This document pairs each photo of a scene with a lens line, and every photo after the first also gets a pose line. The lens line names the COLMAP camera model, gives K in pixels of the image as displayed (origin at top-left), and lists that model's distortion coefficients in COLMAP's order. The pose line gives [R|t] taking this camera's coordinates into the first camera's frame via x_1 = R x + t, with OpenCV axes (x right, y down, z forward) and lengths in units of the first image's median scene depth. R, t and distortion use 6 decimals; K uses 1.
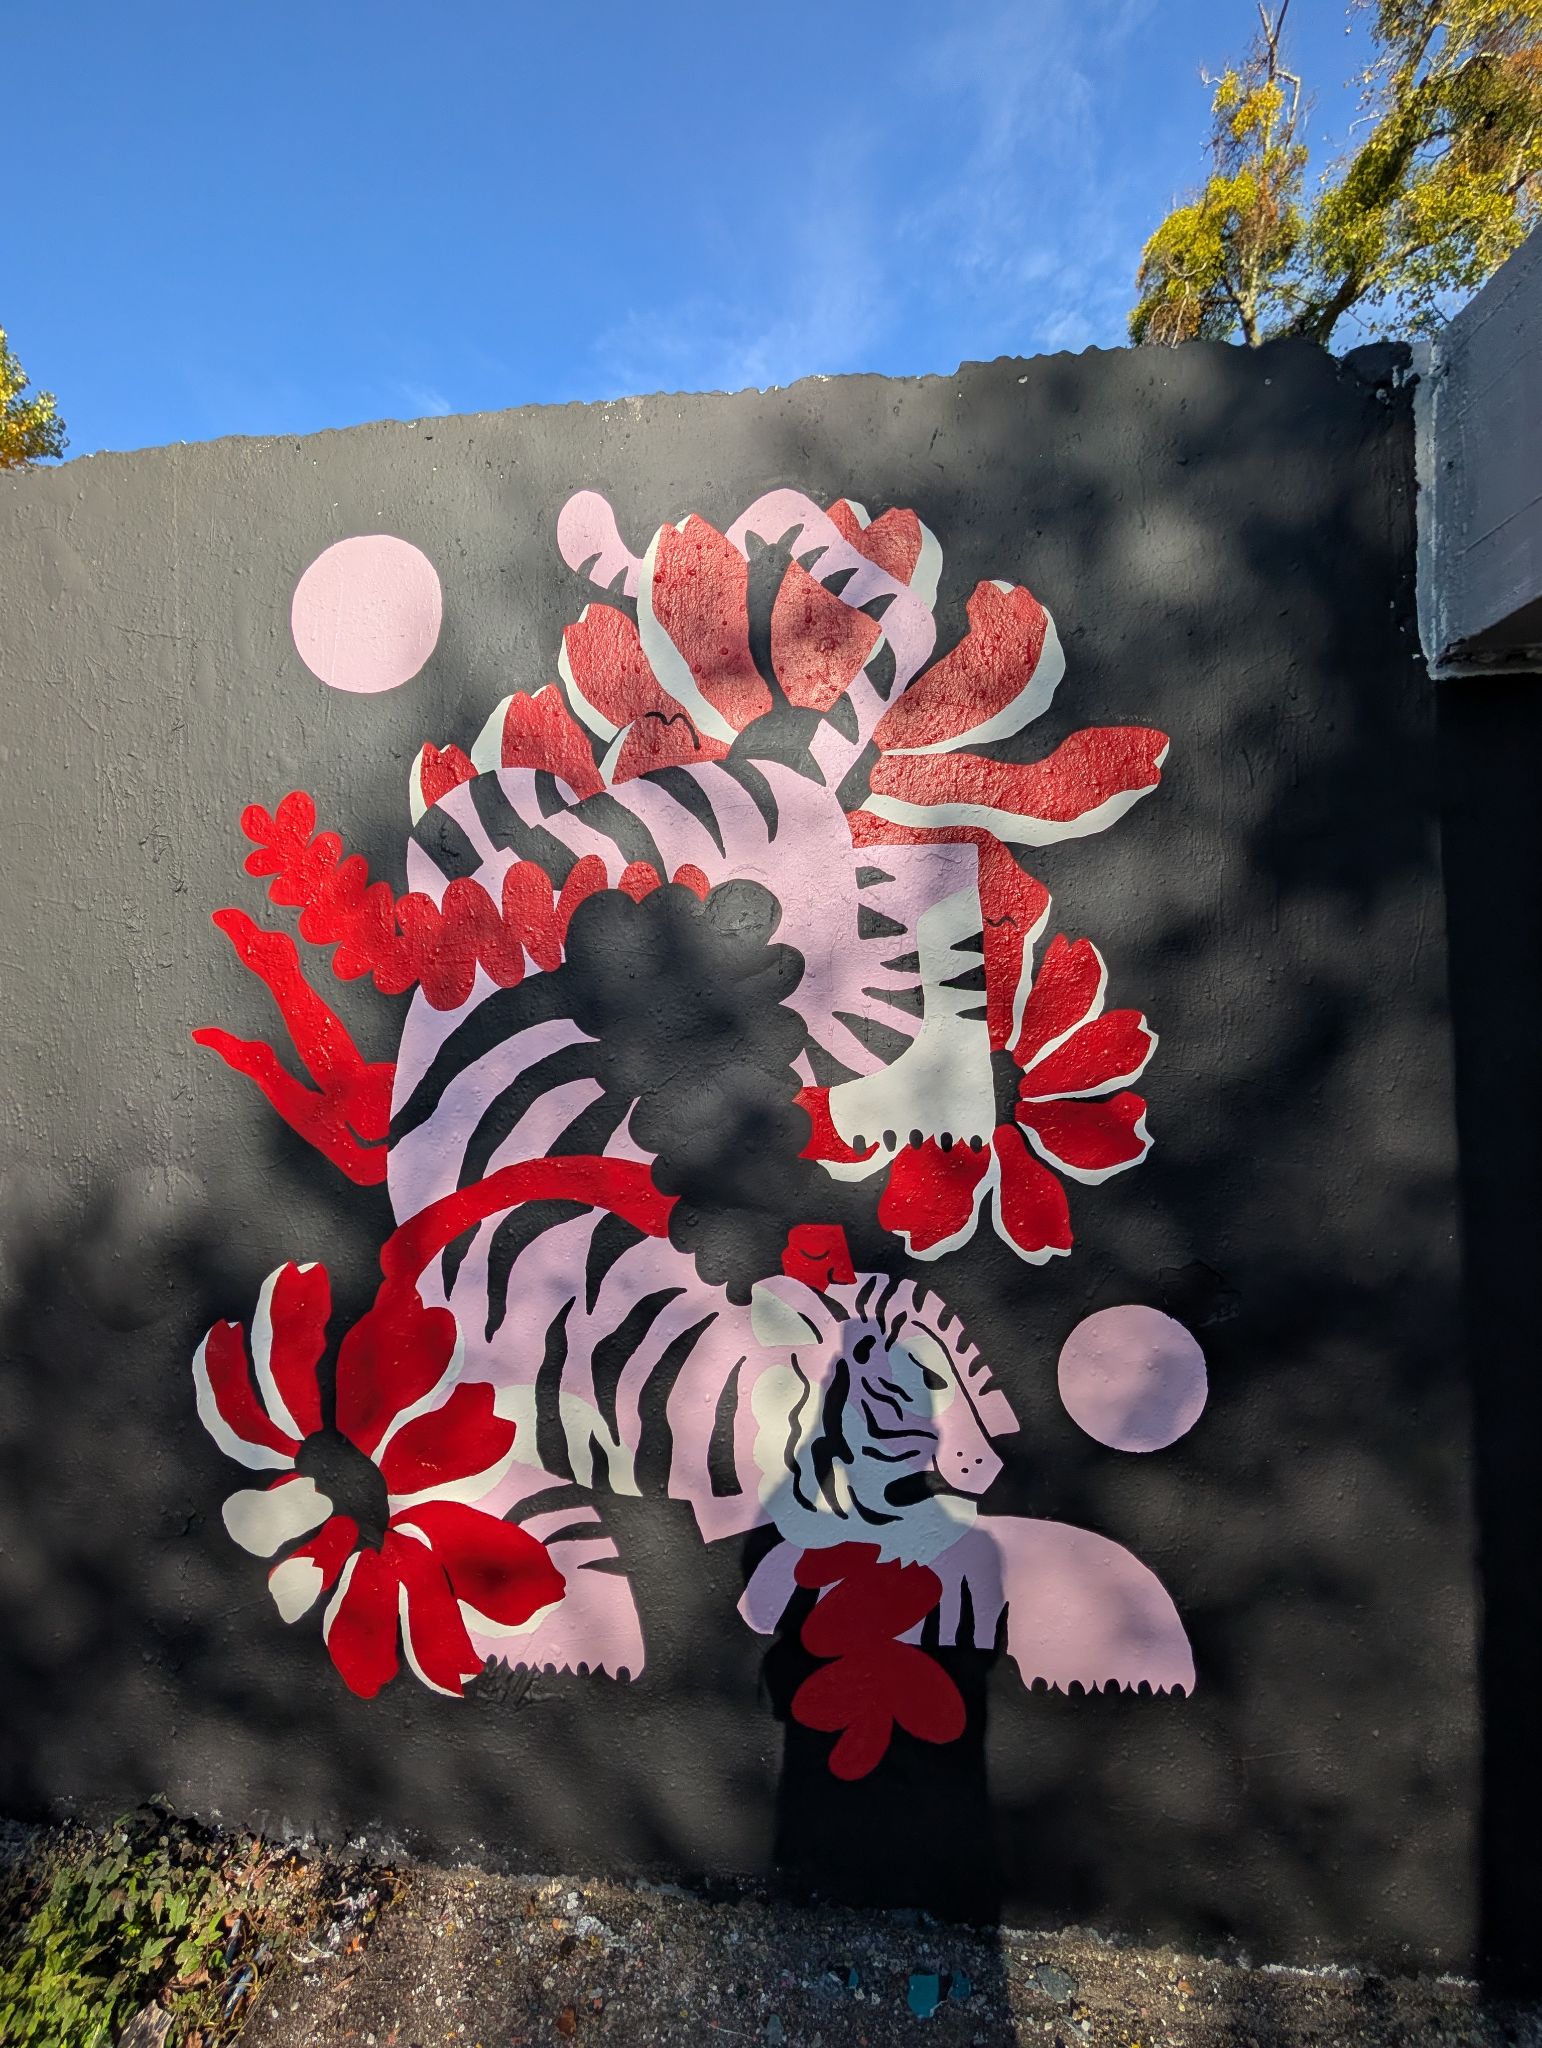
lens RADIAL K [[780.9, 0, 764.2], [0, 780.9, 1020.8], [0, 0, 1]] dist [0.004234, -0.000207]
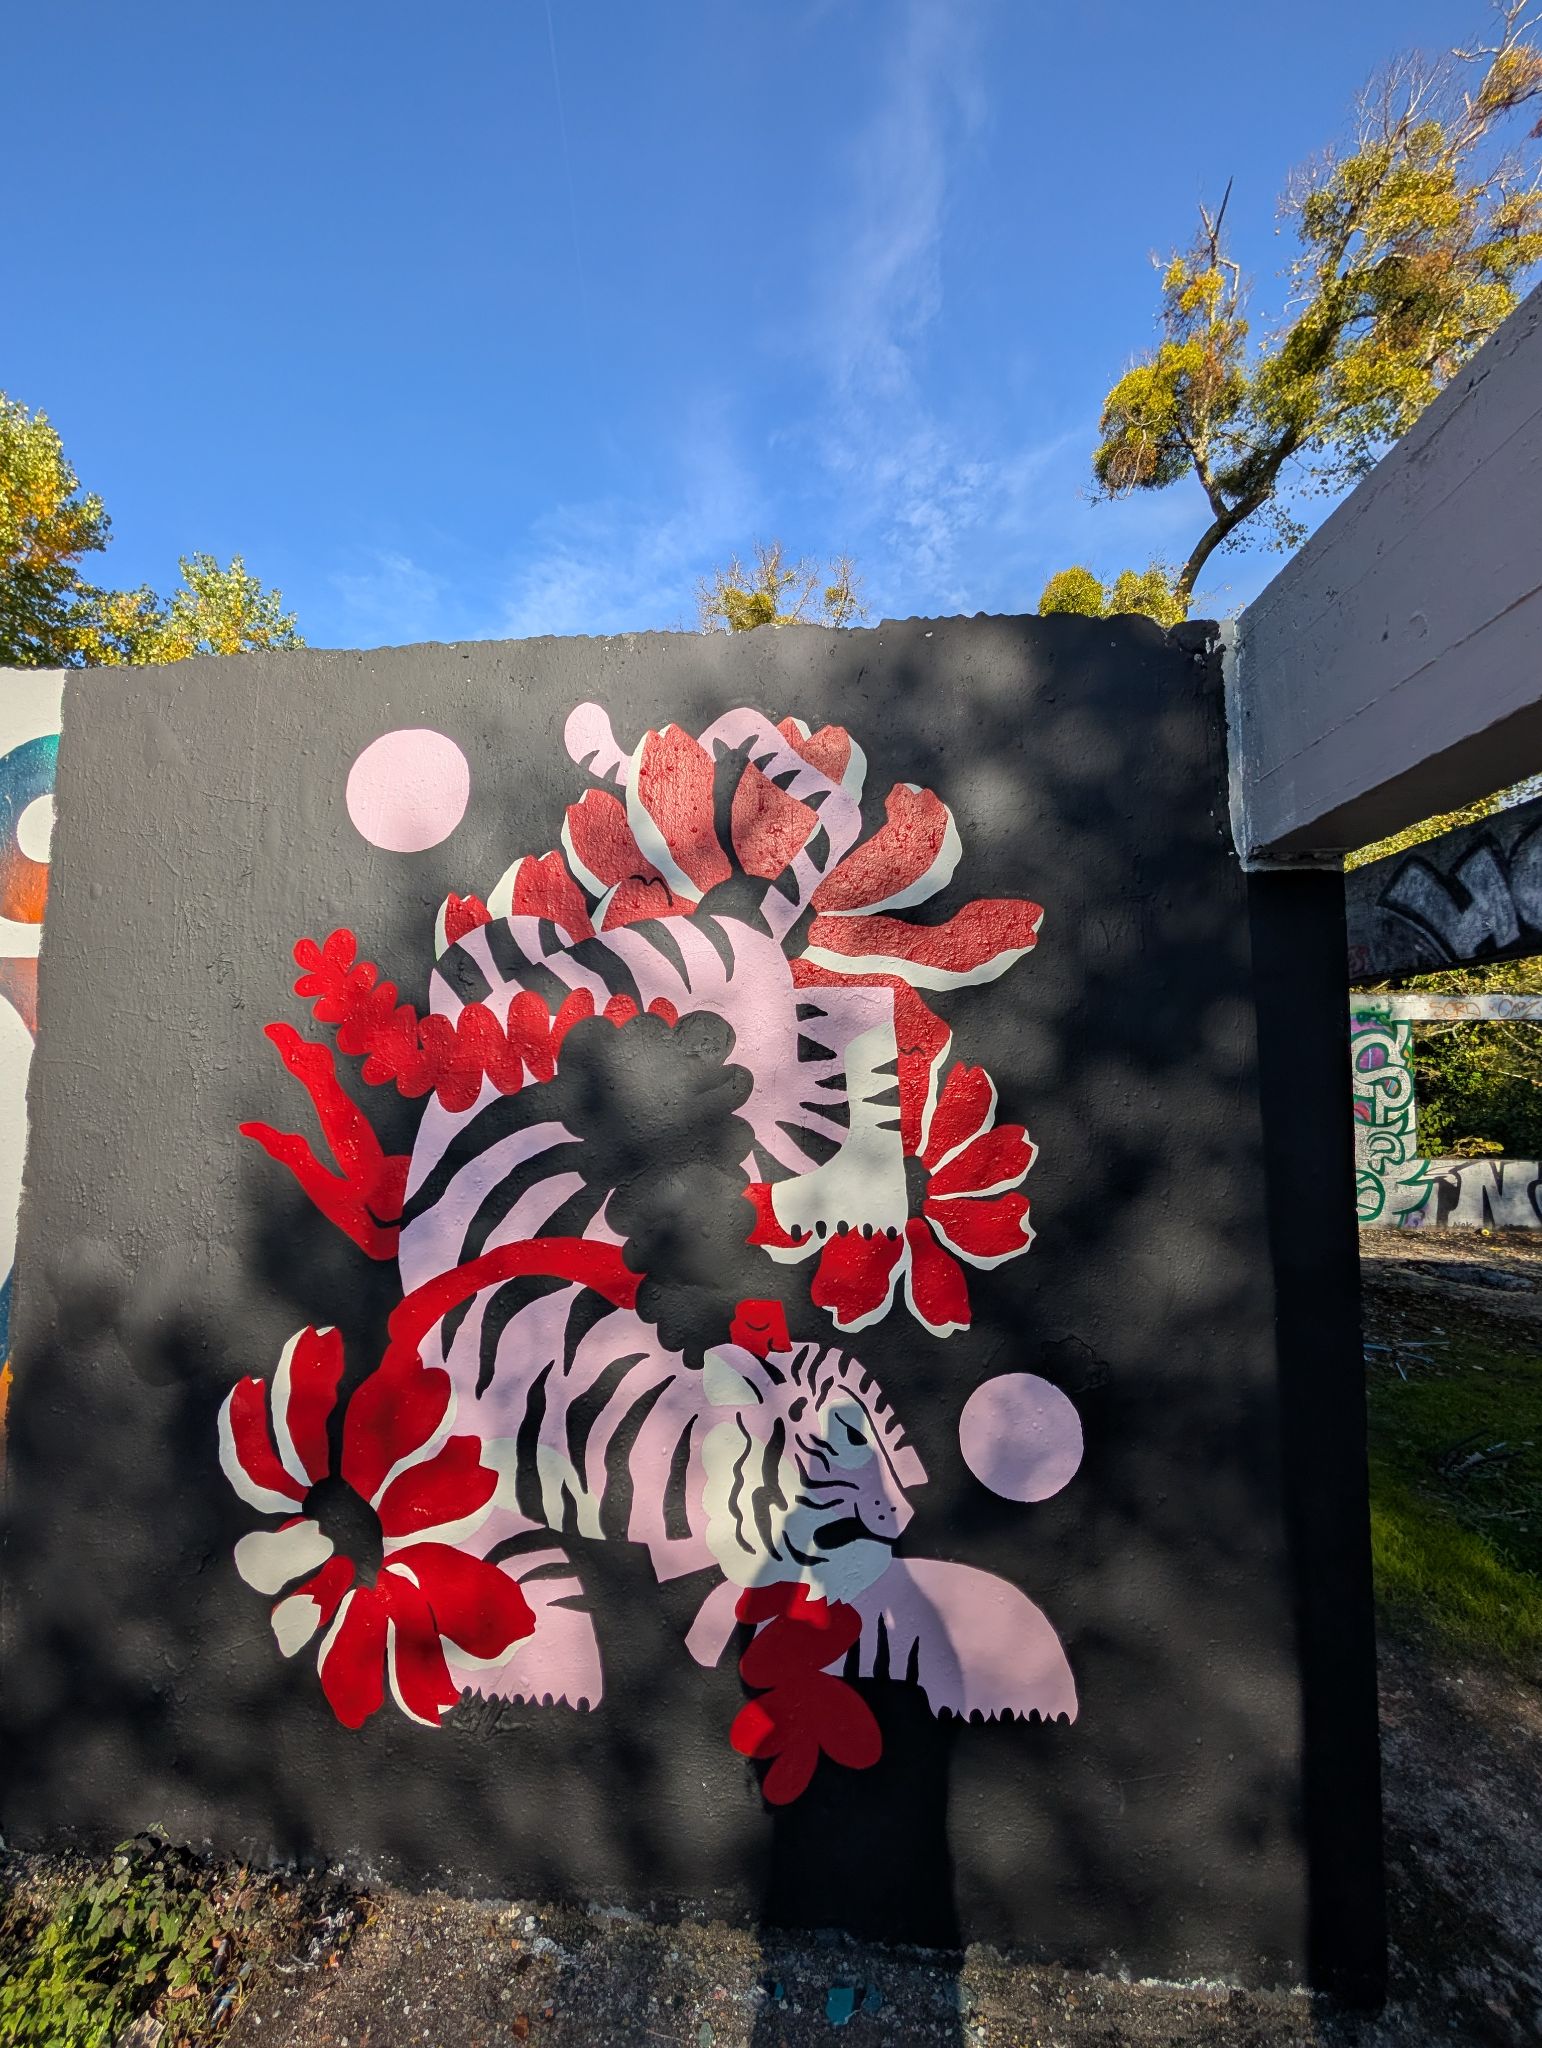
lens RADIAL K [[780.9, 0, 764.3], [0, 780.9, 1022.1], [0, 0, 1]] dist [0.004234, -0.000207]
pose [[0.999761, 0.018899, 0.010992, 0.051869], [-0.017926, 0.996409, -0.082754, -0.062109], [-0.012517, 0.082537, 0.996509, -0.219240]]
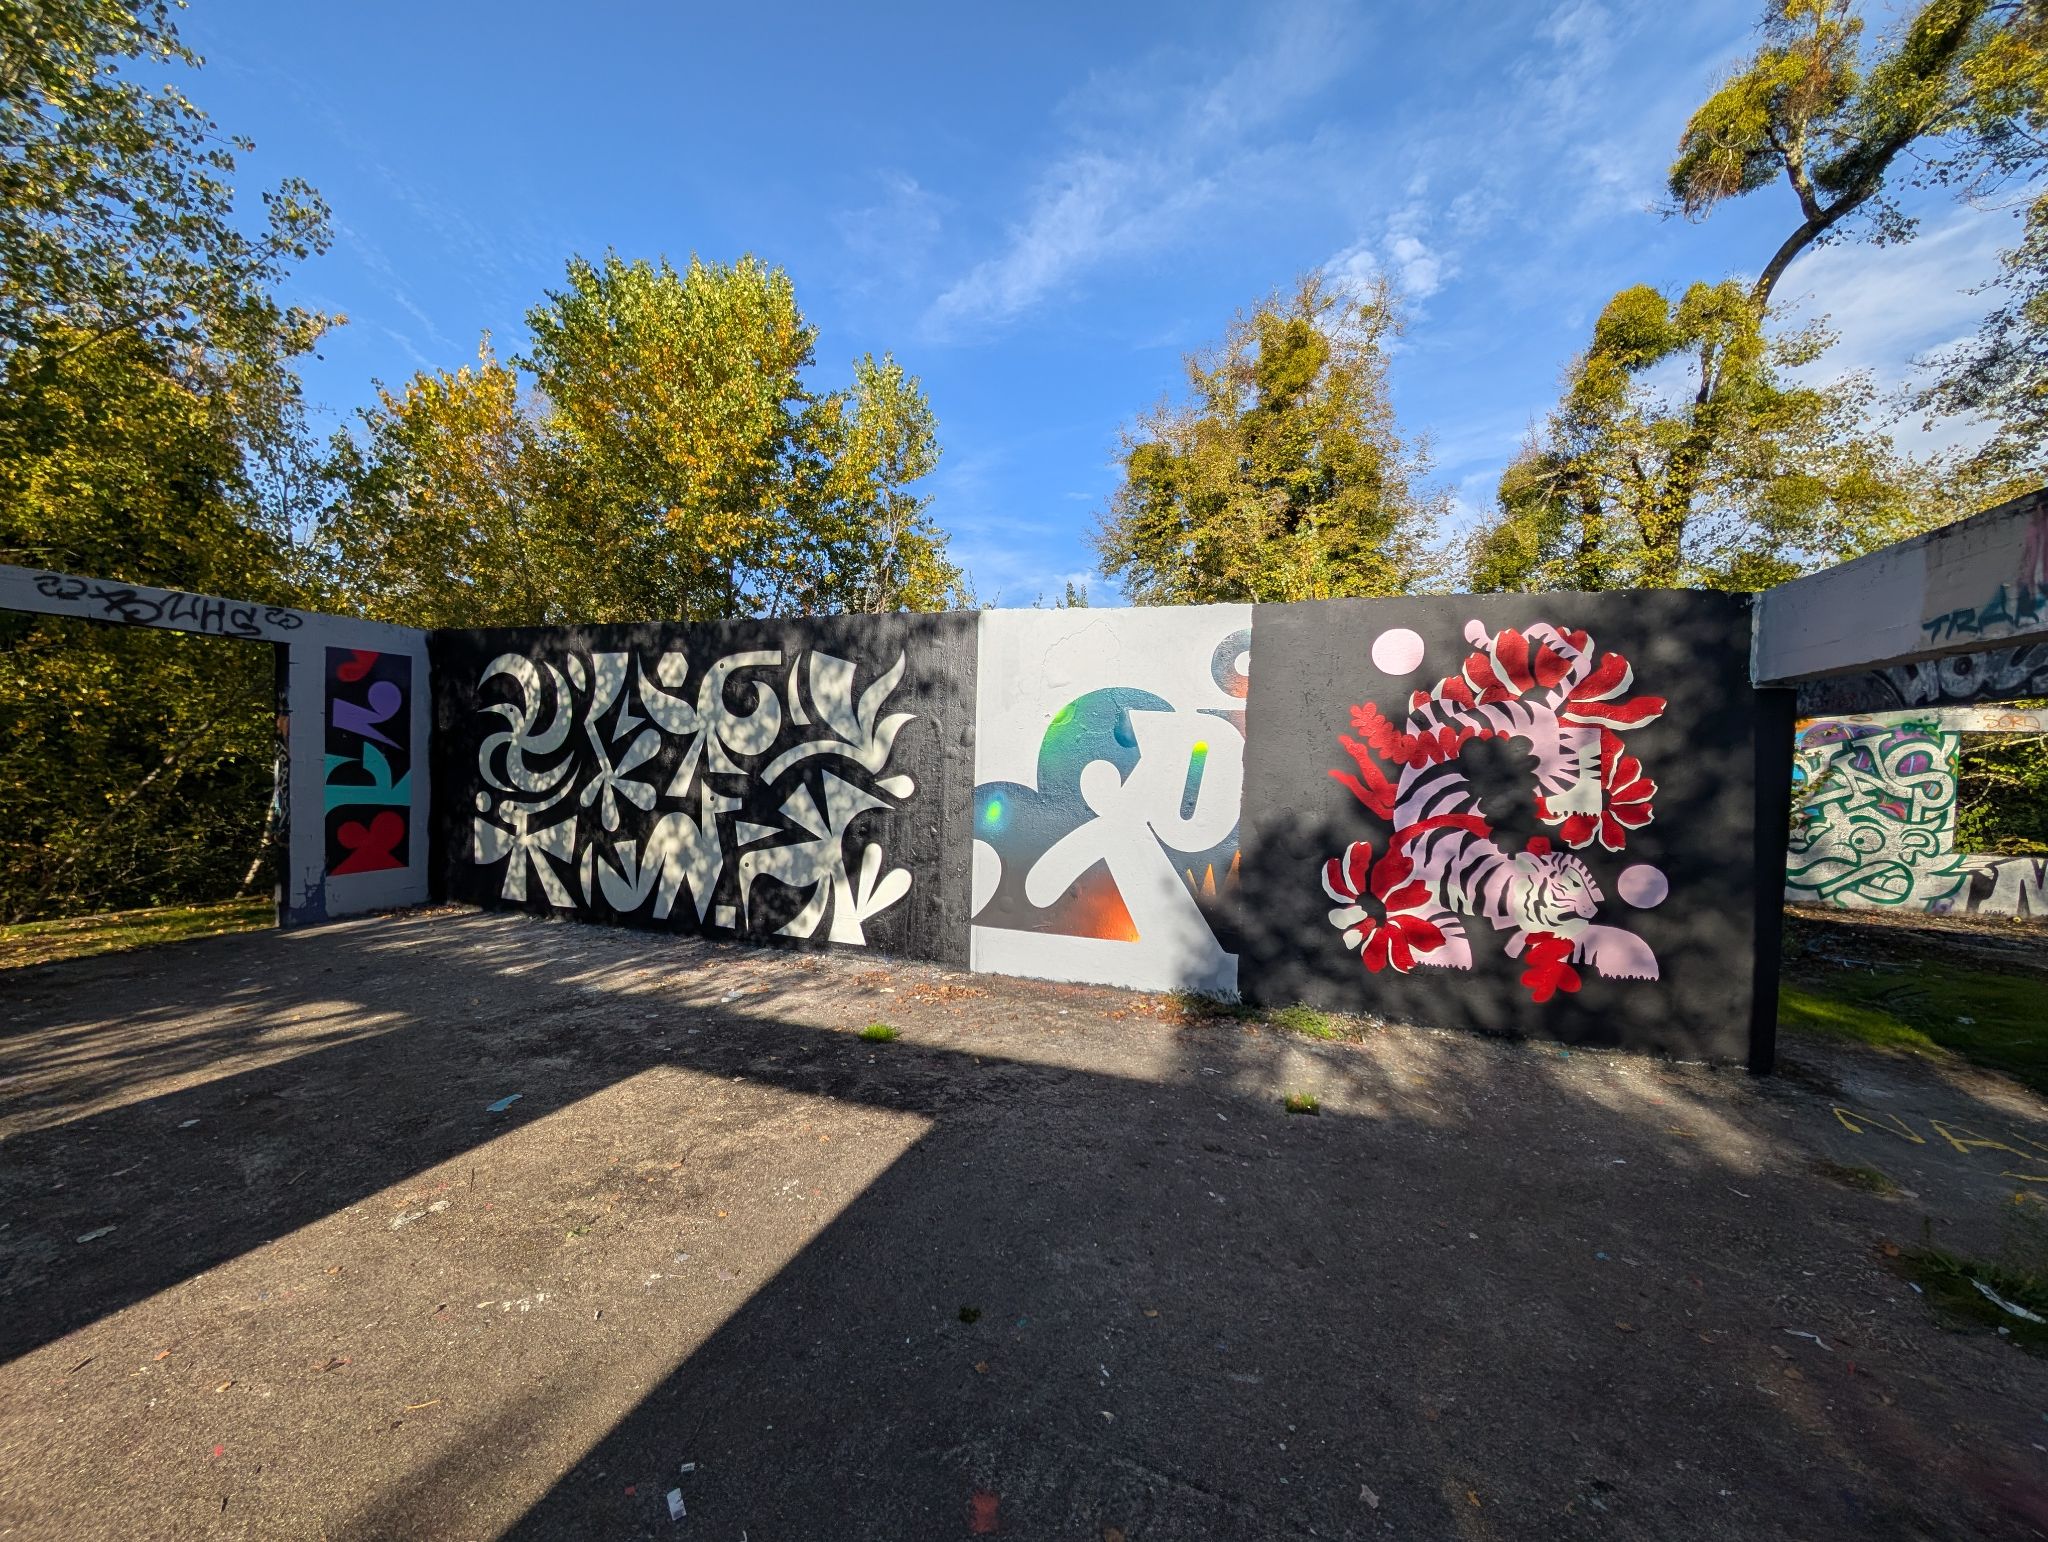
lens RADIAL K [[780.9, 0, 1033.6], [0, 780.9, 780.0], [0, 0, 1]] dist [0.004234, -0.000207]
pose [[0.976225, 0.050661, -0.210755, -1.348589], [-0.049254, 0.998715, 0.011923, 0.077139], [0.211088, -0.001259, 0.977466, -2.740302]]
